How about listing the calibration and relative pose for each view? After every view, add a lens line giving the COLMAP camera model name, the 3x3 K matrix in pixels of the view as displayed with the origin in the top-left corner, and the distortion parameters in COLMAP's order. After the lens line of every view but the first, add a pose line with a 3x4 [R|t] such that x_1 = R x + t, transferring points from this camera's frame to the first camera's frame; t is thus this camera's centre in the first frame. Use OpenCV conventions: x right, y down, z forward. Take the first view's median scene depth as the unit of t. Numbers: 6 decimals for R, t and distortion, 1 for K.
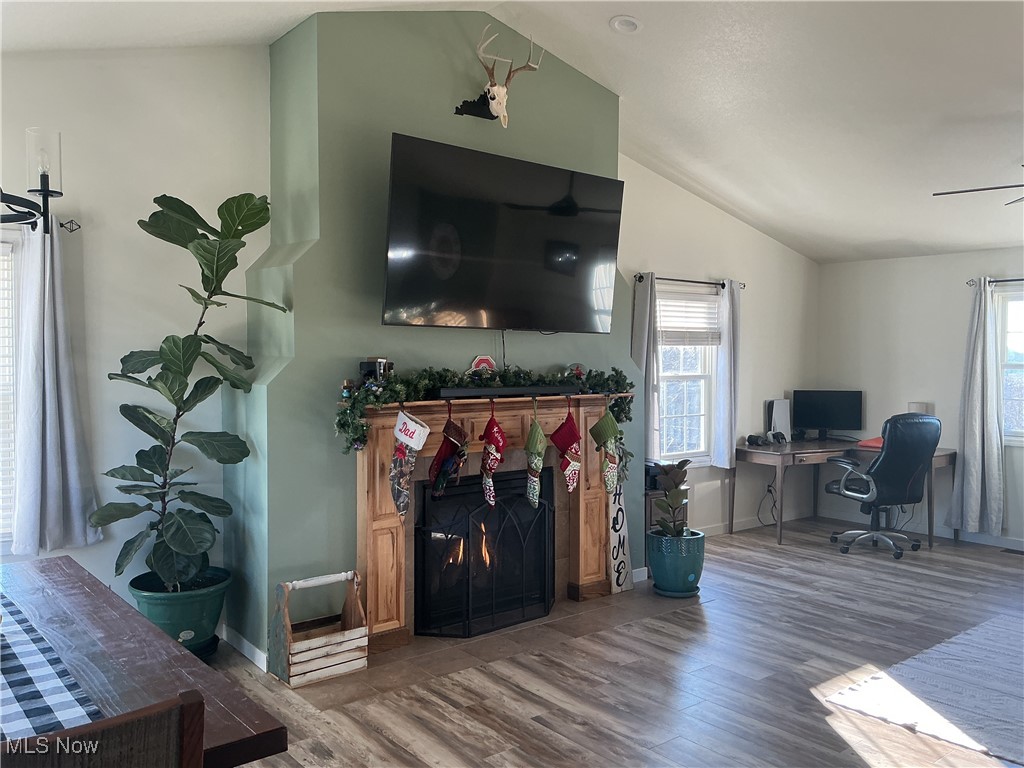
lens RADIAL K [[844.1, 0, 508.6], [0, 844.1, 383.0], [0, 0, 1]] dist [0.124208, -0.238852]
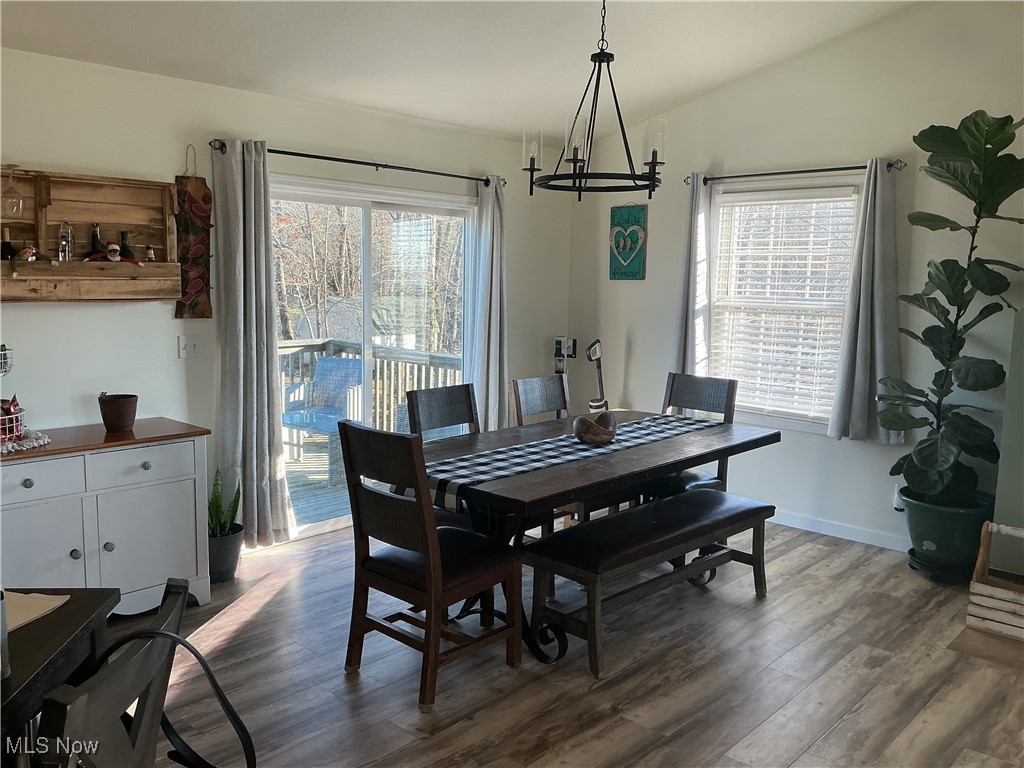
lens RADIAL K [[844.1, 0, 508.6], [0, 844.1, 383.0], [0, 0, 1]] dist [0.124208, -0.238852]
pose [[0.148604, 0.130052, -0.980308, 0.421115], [-0.054022, 0.990902, 0.123269, -0.005632], [0.987420, 0.034639, 0.154278, 0.237955]]
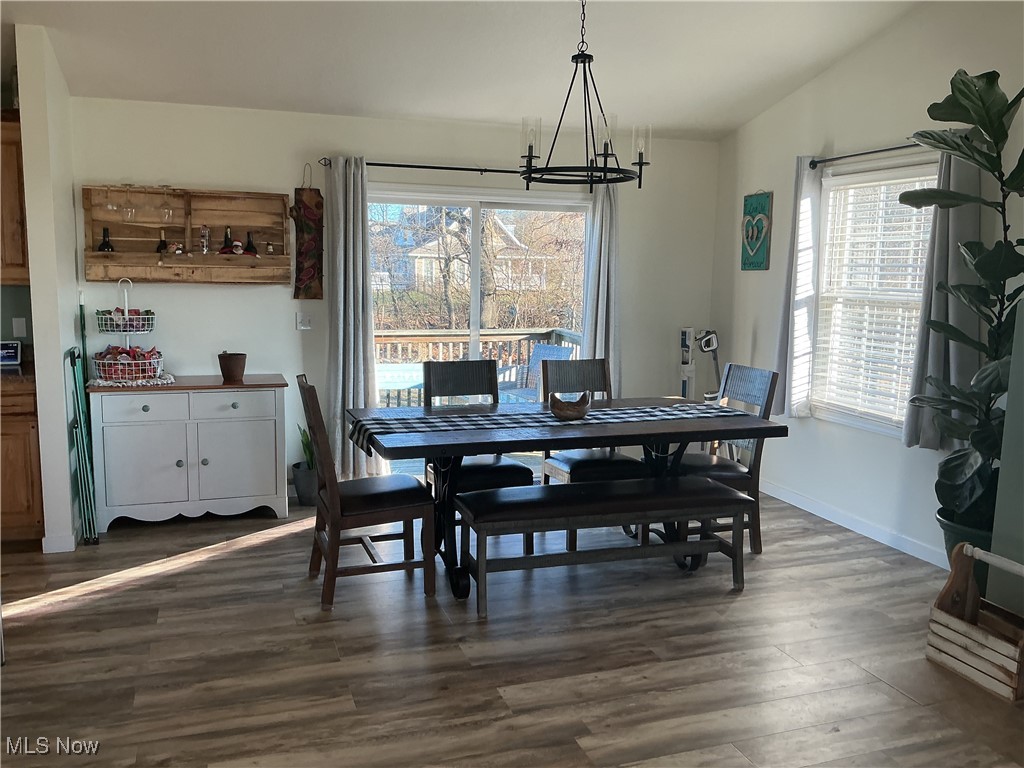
lens RADIAL K [[844.1, 0, 508.6], [0, 844.1, 383.0], [0, 0, 1]] dist [0.124208, -0.238852]
pose [[-0.334009, 0.121746, -0.934674, 0.469278], [-0.049531, 0.987986, 0.146390, -0.012602], [0.941268, 0.095190, -0.323966, 0.619947]]
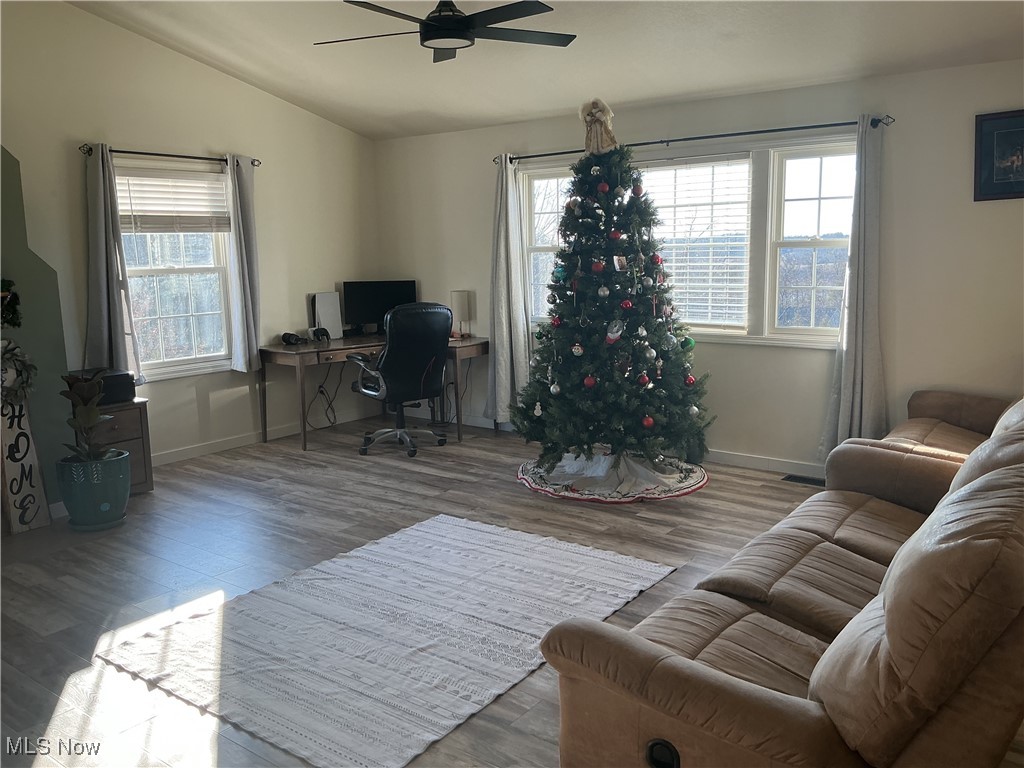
lens RADIAL K [[844.1, 0, 508.6], [0, 844.1, 383.0], [0, 0, 1]] dist [0.124208, -0.238852]
pose [[0.971391, -0.061718, 0.229325, 0.412029], [0.033117, 0.991409, 0.126540, 0.009642], [-0.235165, -0.115325, 0.965090, 0.089286]]
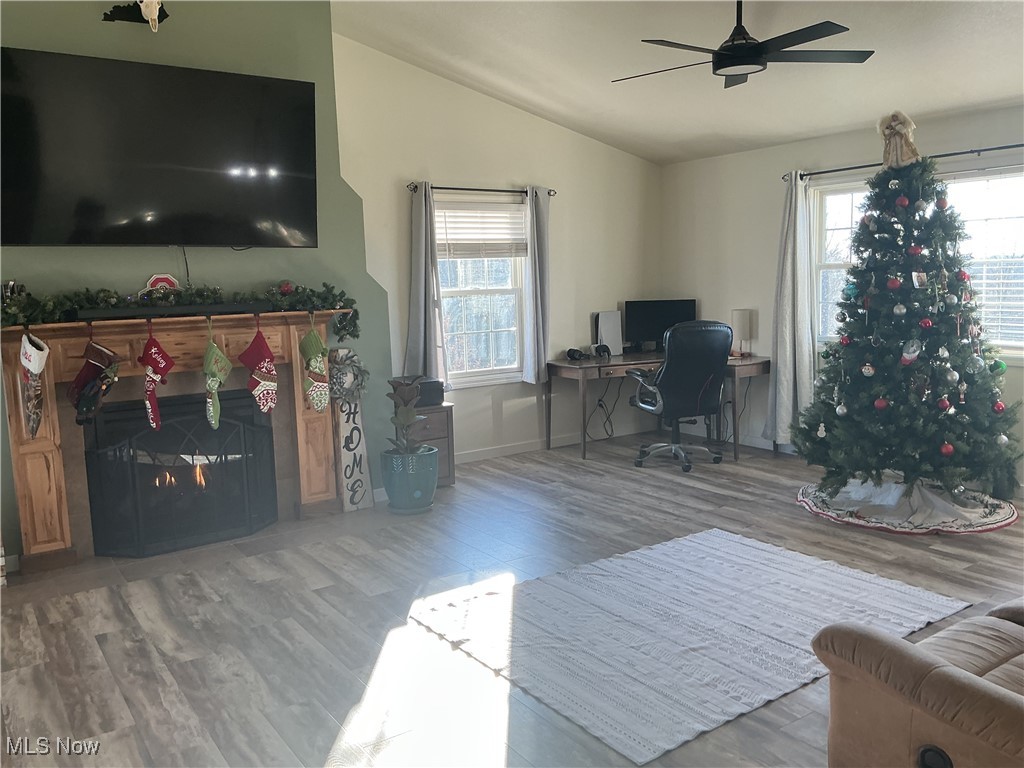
lens RADIAL K [[844.1, 0, 508.6], [0, 844.1, 383.0], [0, 0, 1]] dist [0.124208, -0.238852]
pose [[0.995836, -0.023332, -0.088130, 0.403859], [0.031400, 0.995329, 0.091297, 0.012897], [0.085588, -0.093684, 0.991916, 0.046225]]
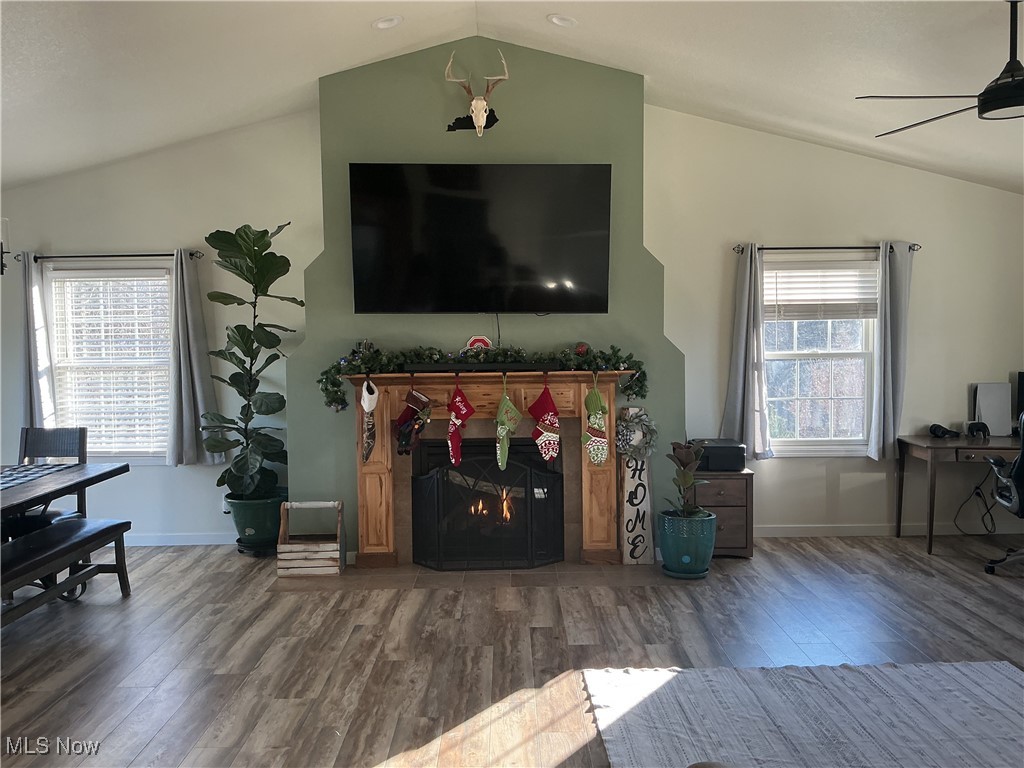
lens RADIAL K [[844.1, 0, 508.6], [0, 844.1, 383.0], [0, 0, 1]] dist [0.124208, -0.238852]
pose [[0.783022, 0.023707, -0.621542, 0.650312], [-0.006695, 0.999537, 0.029690, -0.002437], [0.621958, -0.019086, 0.782818, 0.107448]]
